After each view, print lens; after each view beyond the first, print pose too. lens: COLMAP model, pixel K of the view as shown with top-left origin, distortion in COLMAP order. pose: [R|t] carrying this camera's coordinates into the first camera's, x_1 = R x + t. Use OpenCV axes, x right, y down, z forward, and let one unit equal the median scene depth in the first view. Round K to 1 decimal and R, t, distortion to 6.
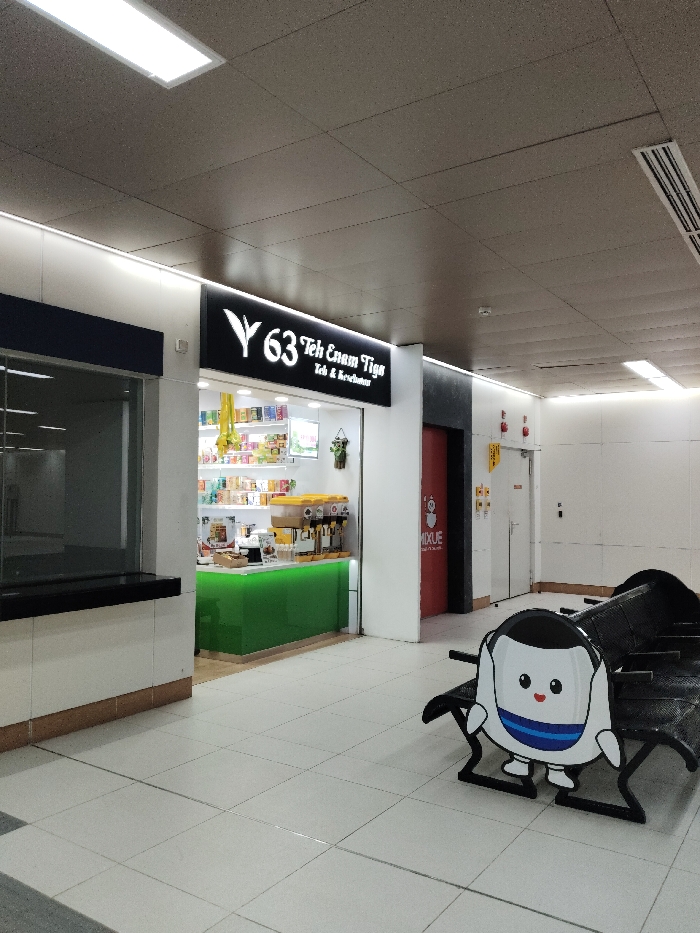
lens RADIAL K [[737.1, 0, 360.0], [0, 737.1, 468.2], [0, 0, 1]] dist [-0.012624, -0.012023]
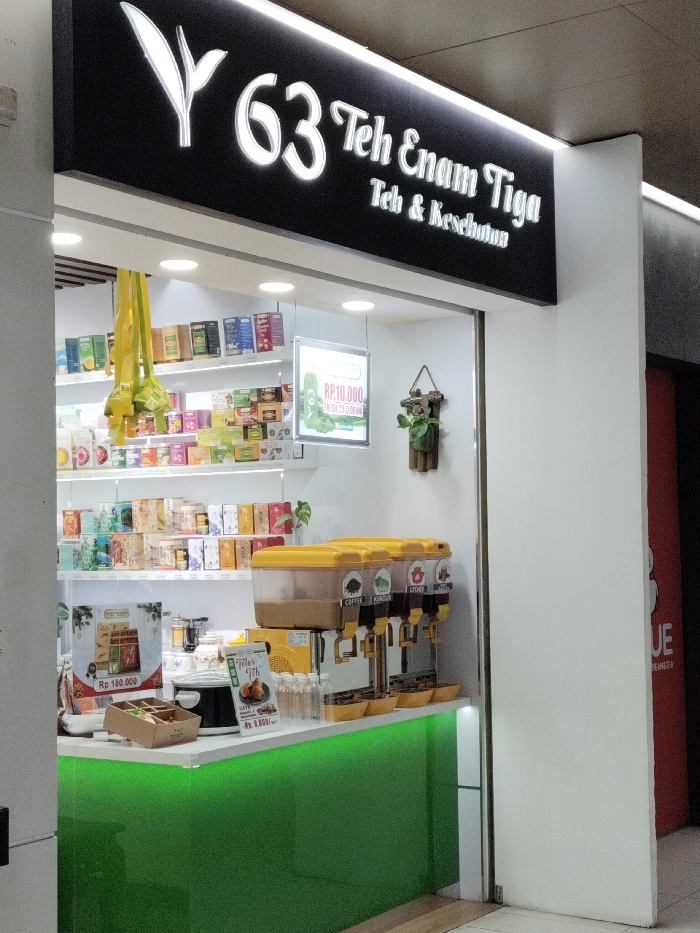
lens RADIAL K [[1444.8, 0, 345.4], [0, 1444.8, 465.5], [0, 0, 1]] dist [-0.012644, 0.000000]
pose [[0.999351, -0.025299, -0.025640, -0.052045], [0.024889, 0.999559, -0.016172, 0.009737], [0.026038, 0.015524, 0.999540, 0.253507]]
